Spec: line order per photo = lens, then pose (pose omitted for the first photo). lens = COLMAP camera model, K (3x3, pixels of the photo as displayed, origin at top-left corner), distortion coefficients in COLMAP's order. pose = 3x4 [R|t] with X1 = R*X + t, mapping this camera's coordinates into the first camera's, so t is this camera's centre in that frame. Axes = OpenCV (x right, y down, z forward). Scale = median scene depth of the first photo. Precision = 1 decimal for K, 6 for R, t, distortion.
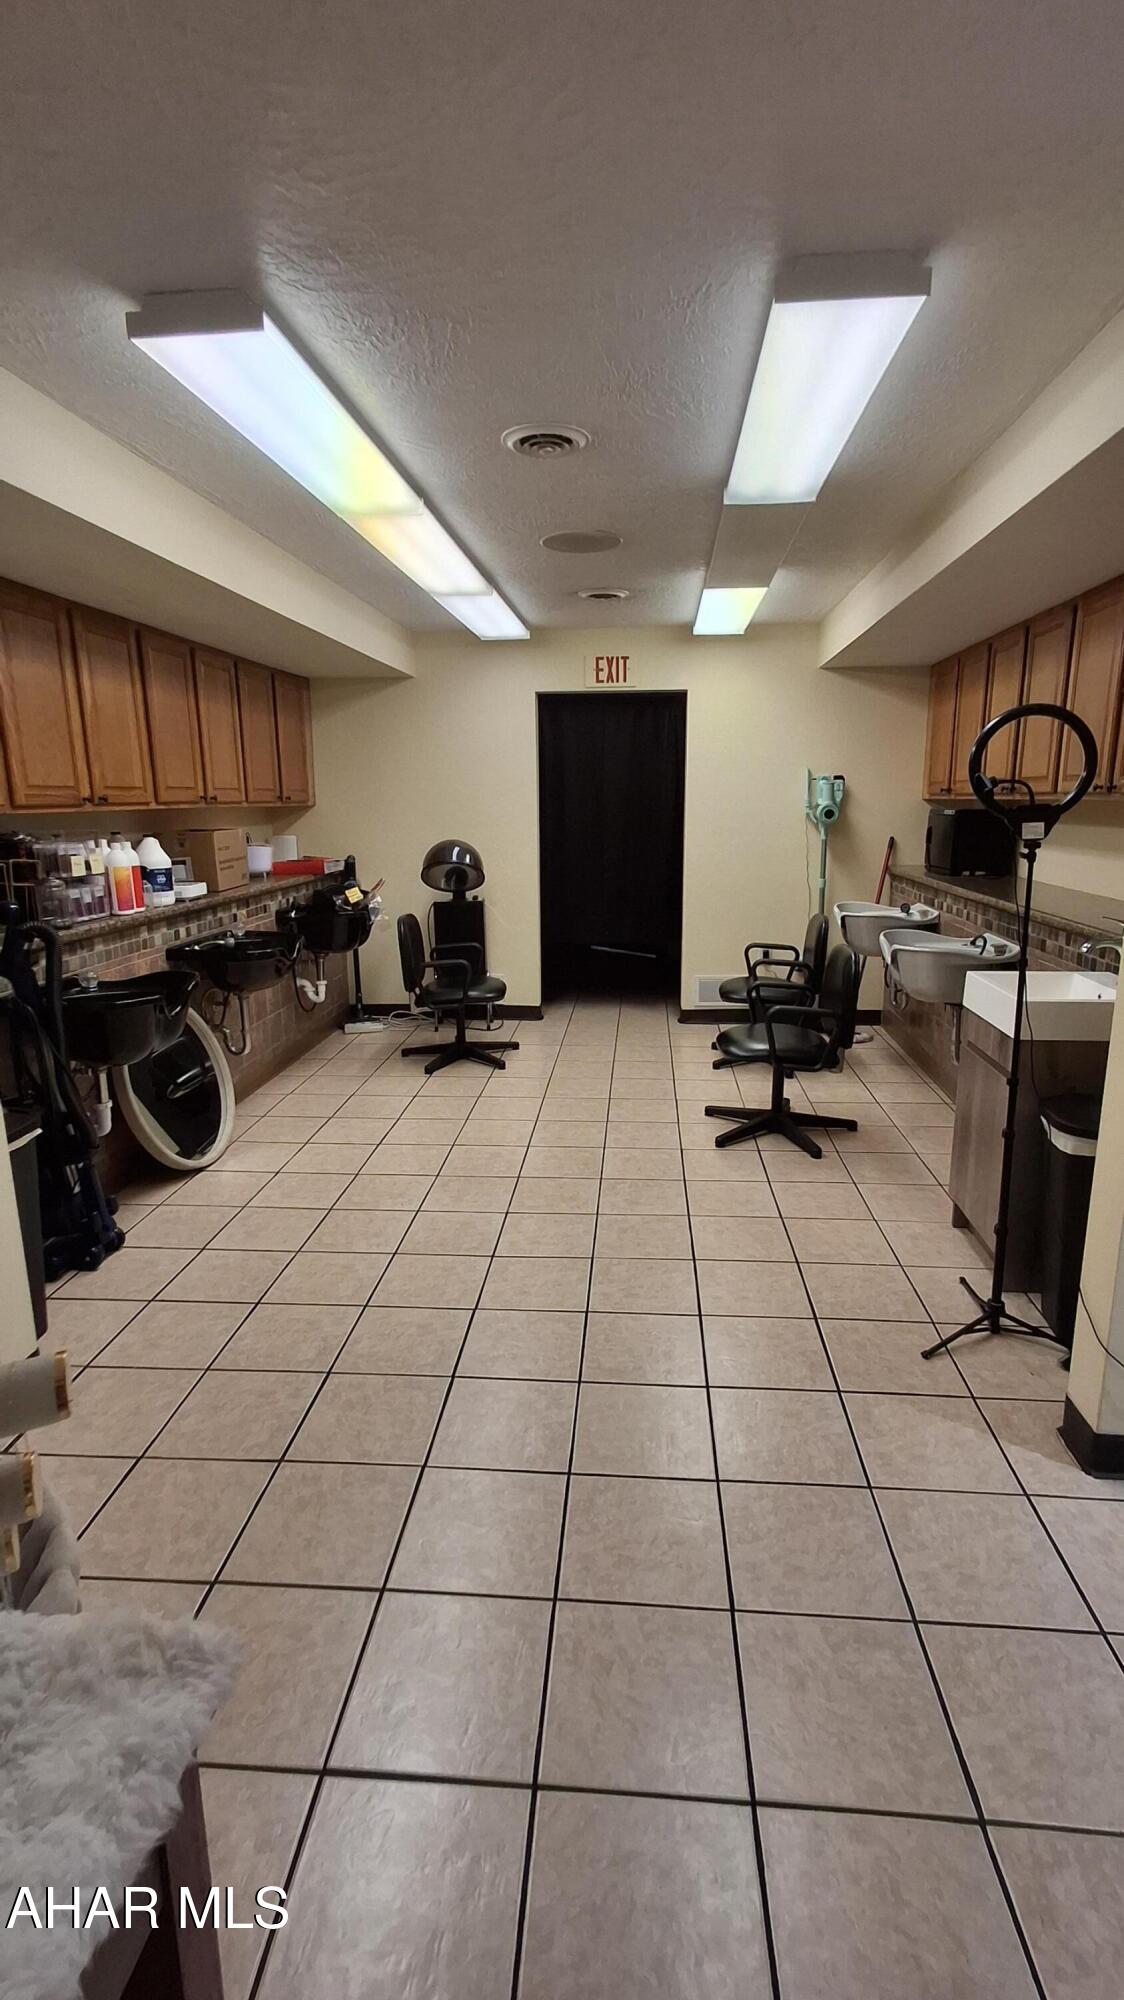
lens RADIAL K [[902.6, 0, 562.0], [0, 902.6, 1000.0], [0, 0, 1]] dist [0.001577, 0.000167]
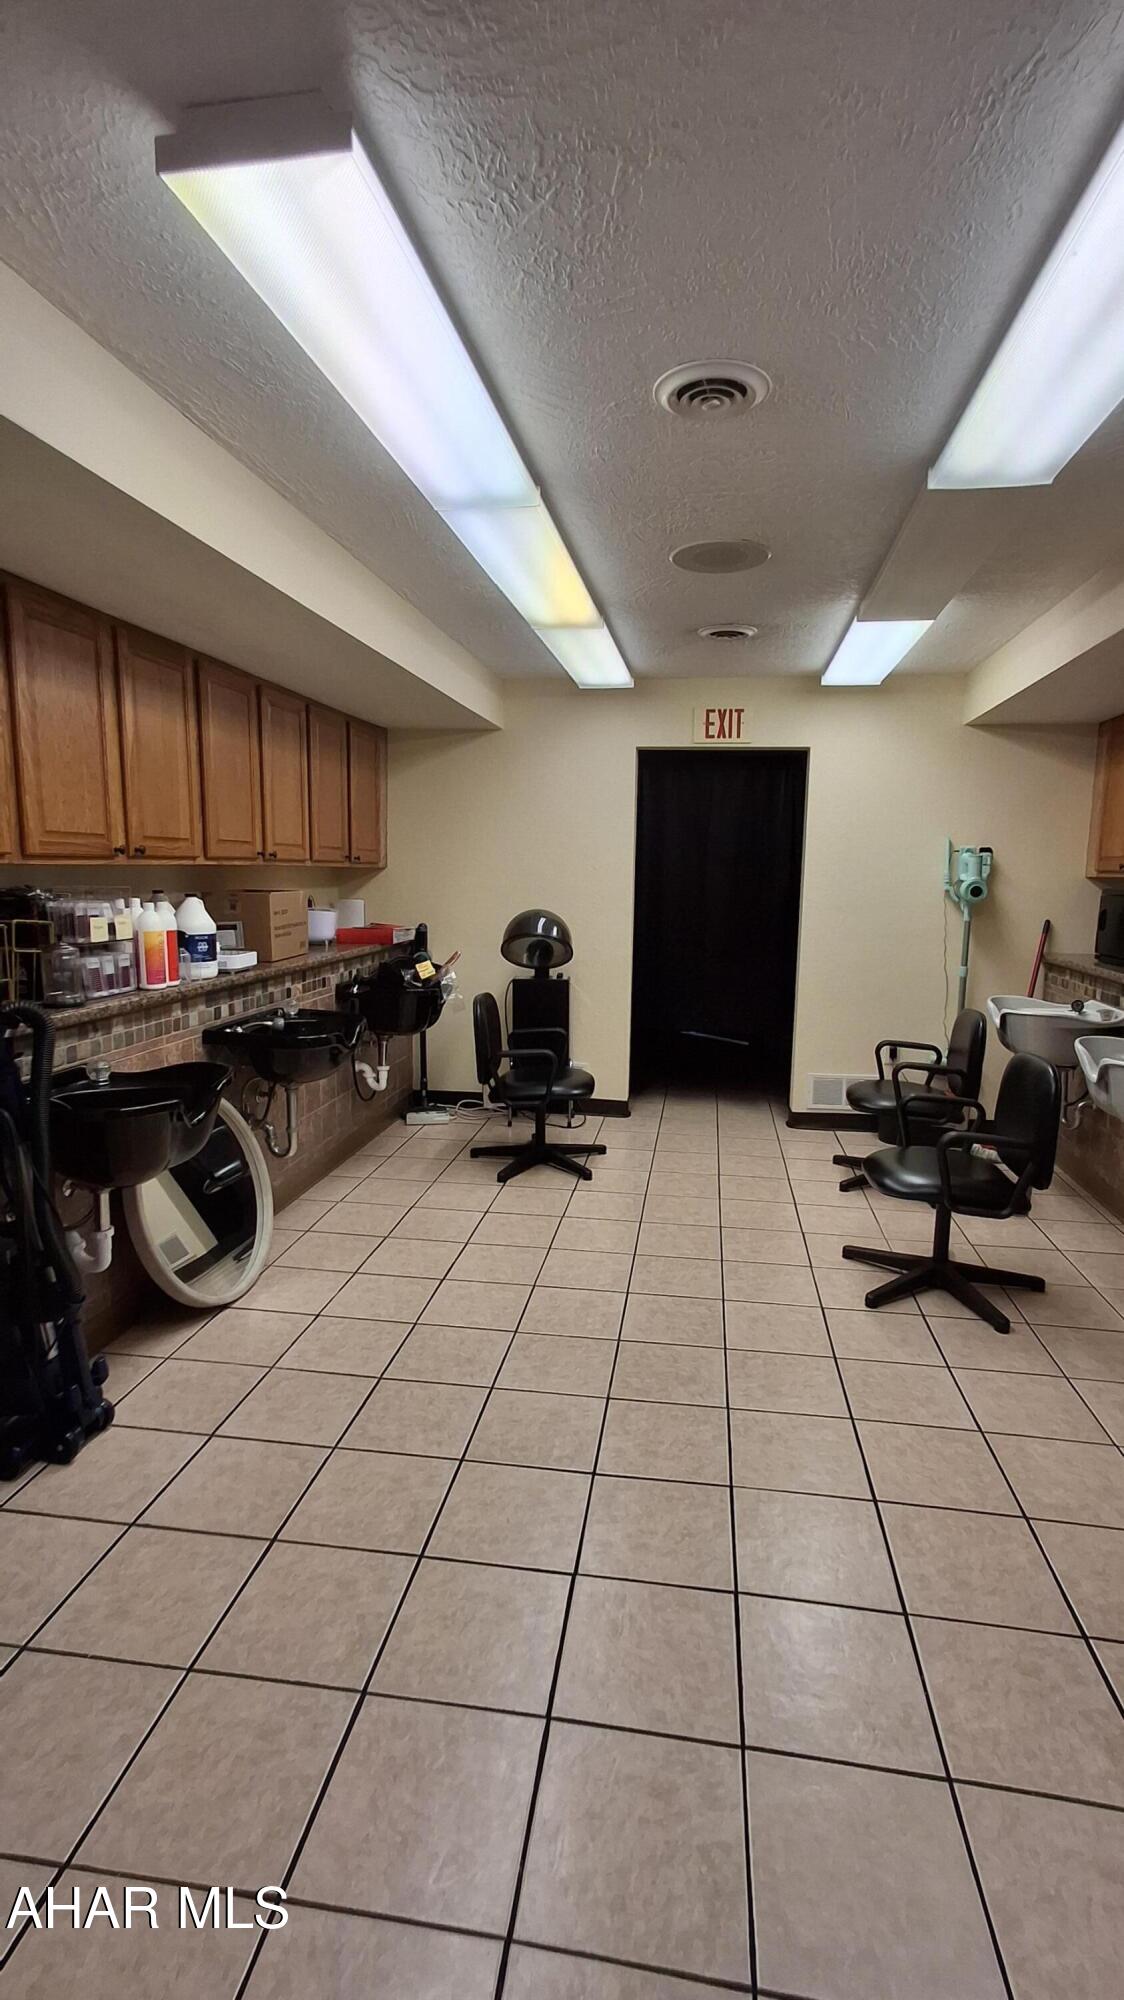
lens RADIAL K [[934.5, 0, 557.7], [0, 934.5, 1020.1], [0, 0, 1]] dist [0.001308, 0.000236]
pose [[0.996374, 0.036312, -0.076947, -0.036789], [-0.040819, 0.997492, -0.057825, -0.023679], [0.074654, 0.060756, 0.995357, 0.132407]]
